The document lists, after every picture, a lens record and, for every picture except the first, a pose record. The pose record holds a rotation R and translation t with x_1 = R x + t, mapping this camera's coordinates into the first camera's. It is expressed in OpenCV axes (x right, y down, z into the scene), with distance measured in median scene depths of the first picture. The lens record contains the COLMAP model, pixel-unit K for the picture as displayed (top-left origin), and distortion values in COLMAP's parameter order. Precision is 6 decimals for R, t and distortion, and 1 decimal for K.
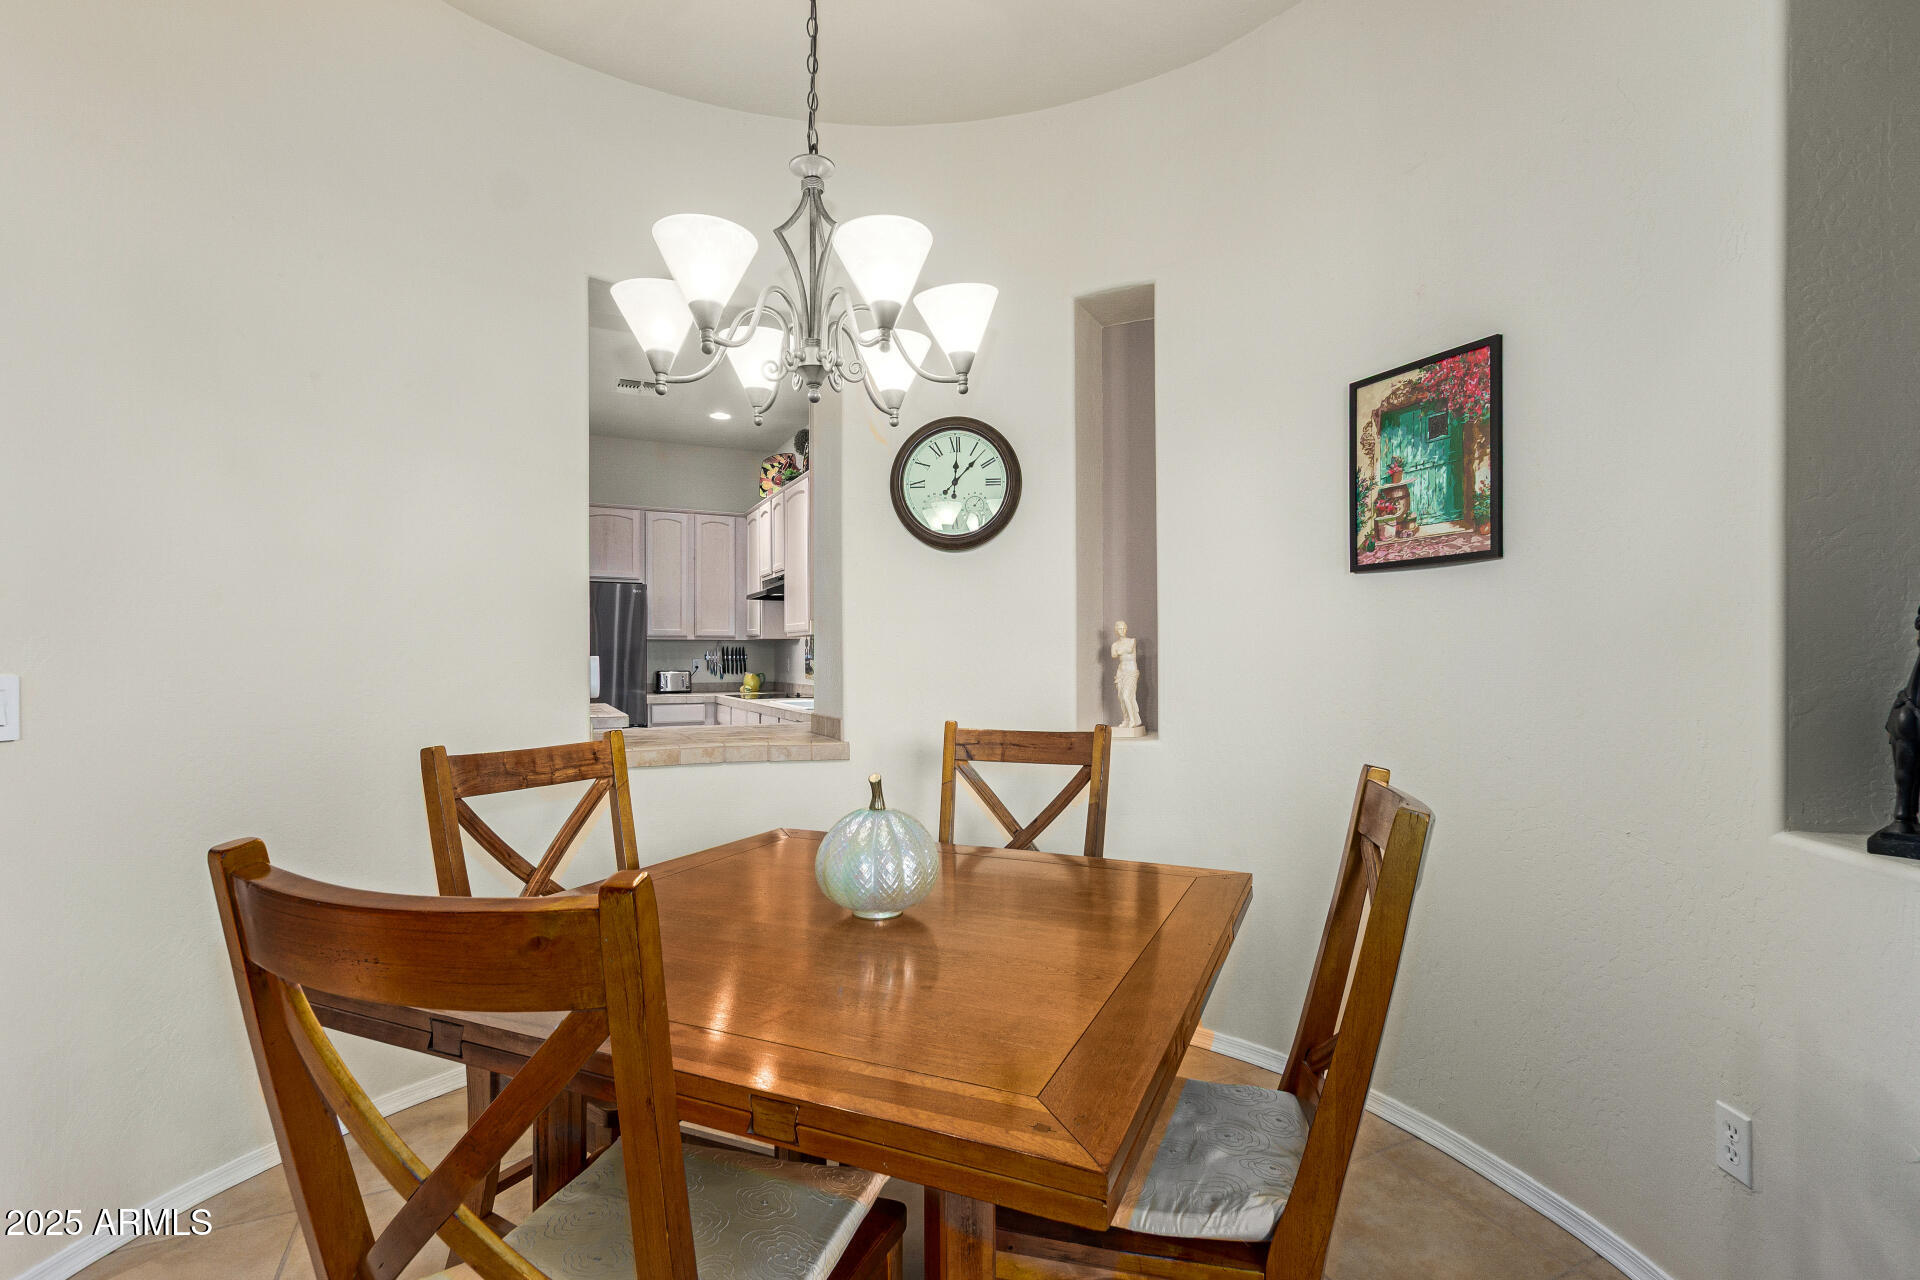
lens RADIAL K [[892.3, 0, 957.7], [0, 892.3, 649.9], [0, 0, 1]] dist [0.000559, -0.000737]
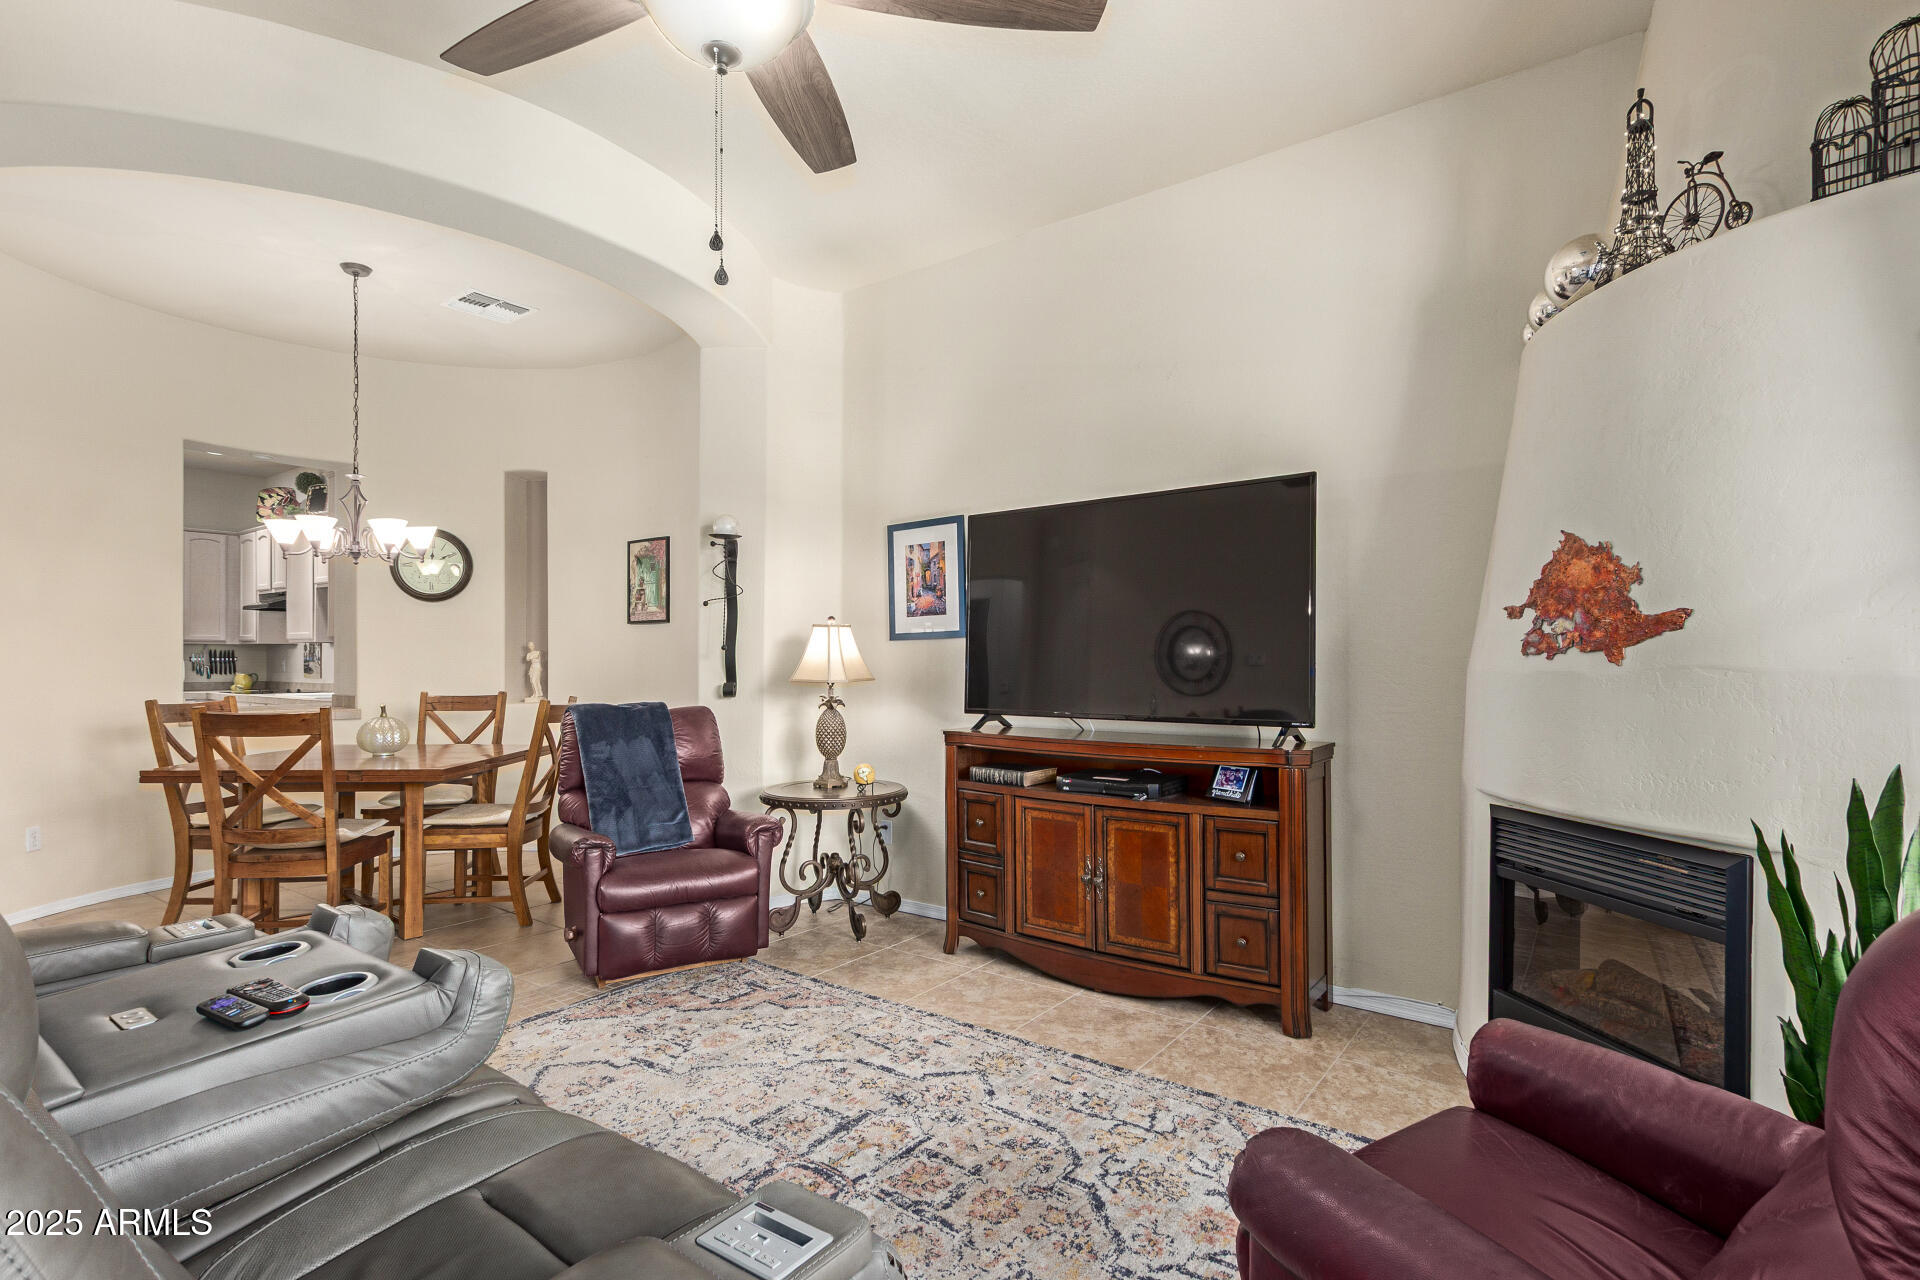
lens RADIAL K [[892.3, 0, 957.7], [0, 892.3, 649.9], [0, 0, 1]] dist [0.000559, -0.000737]
pose [[0.880689, 0.004566, 0.473673, 0.076334], [-0.004416, 0.999989, -0.001429, -0.015121], [-0.473674, -0.000833, 0.880700, -1.051045]]
